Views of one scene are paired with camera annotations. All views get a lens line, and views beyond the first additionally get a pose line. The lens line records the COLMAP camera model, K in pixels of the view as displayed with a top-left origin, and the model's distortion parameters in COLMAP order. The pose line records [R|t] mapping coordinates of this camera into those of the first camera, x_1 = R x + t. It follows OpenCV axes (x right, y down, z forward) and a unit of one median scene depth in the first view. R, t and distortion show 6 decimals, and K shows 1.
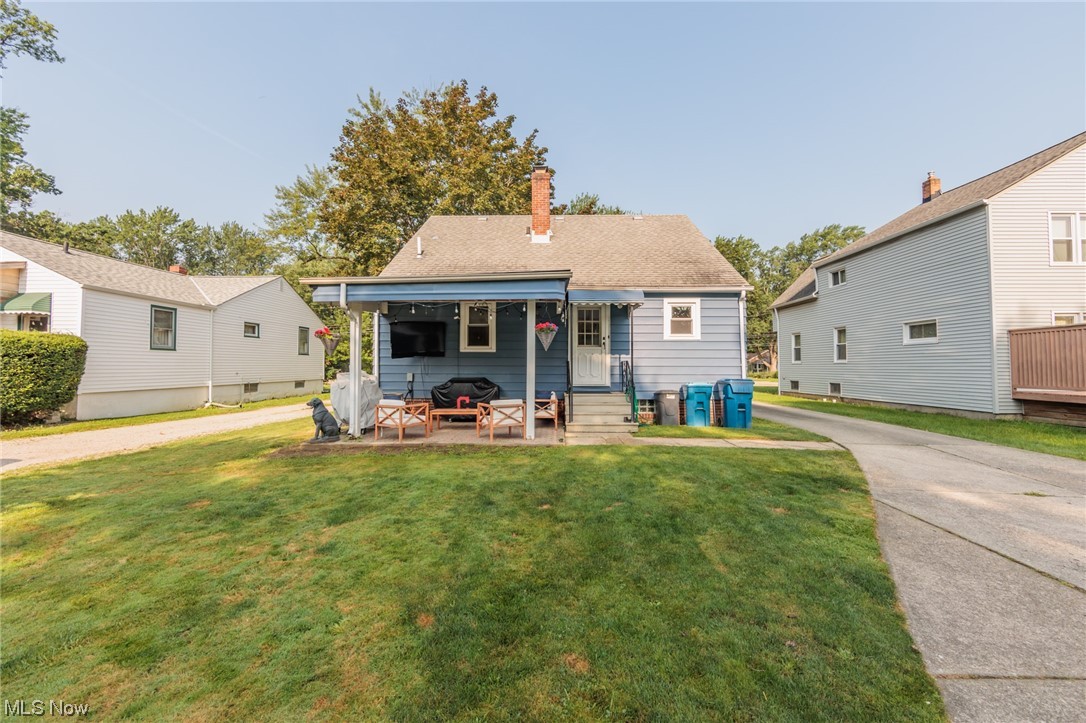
lens RADIAL K [[418.8, 0, 538.8], [0, 418.8, 356.0], [0, 0, 1]] dist [-0.000795, 0.000140]
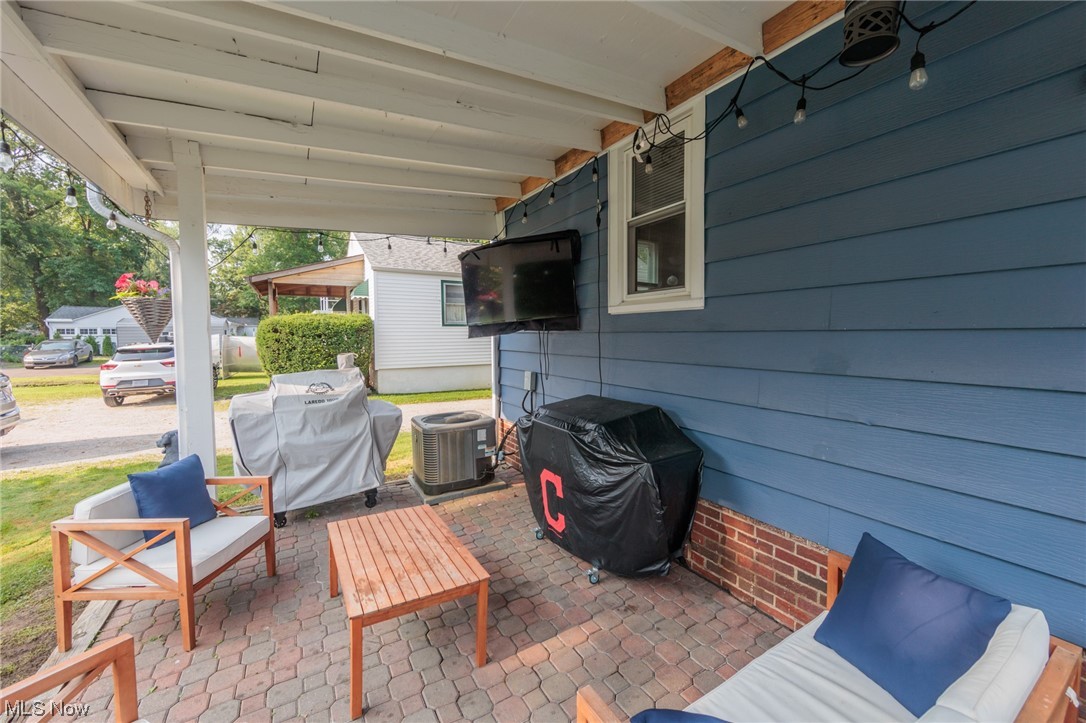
lens RADIAL K [[423.9, 0, 542.8], [0, 423.9, 356.6], [0, 0, 1]] dist [-0.000200, -0.000083]
pose [[0.539145, 0.038185, -0.841347, 0.055378], [0.029280, 0.997518, 0.064036, -0.000400], [0.841704, -0.059159, 0.536688, 0.784886]]
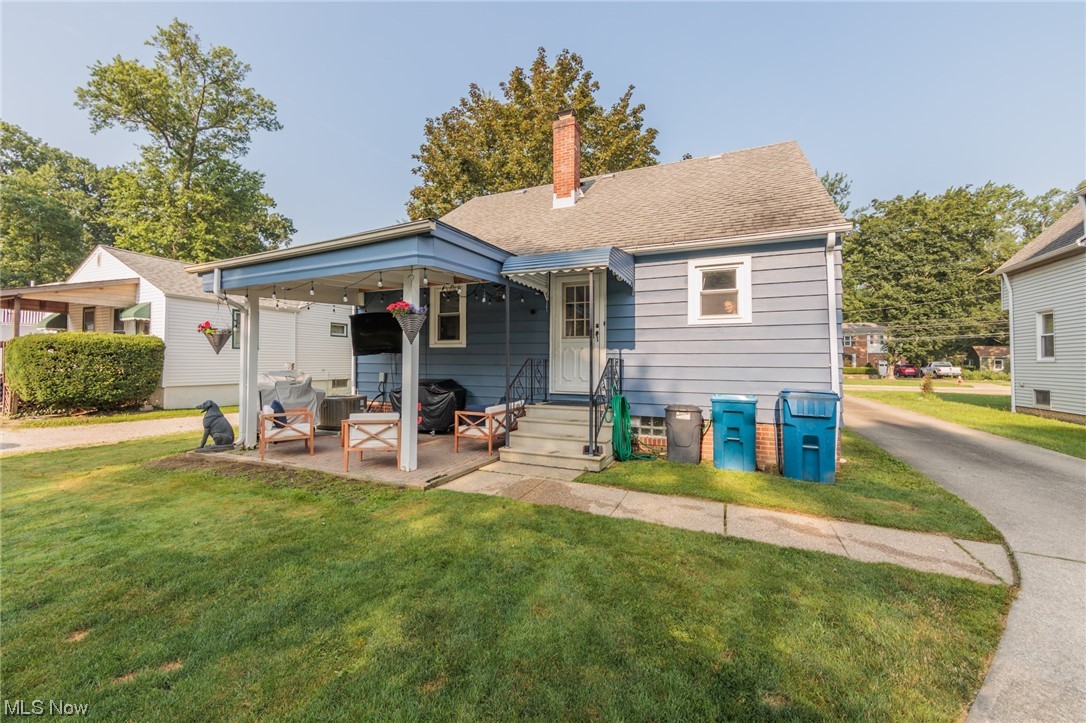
lens RADIAL K [[418.8, 0, 538.8], [0, 418.8, 356.0], [0, 0, 1]] dist [-0.000795, 0.000140]
pose [[0.924660, -0.003299, -0.380780, 0.325548], [0.006284, 0.999959, 0.006595, 0.002665], [0.380743, -0.008491, 0.924642, 0.318913]]
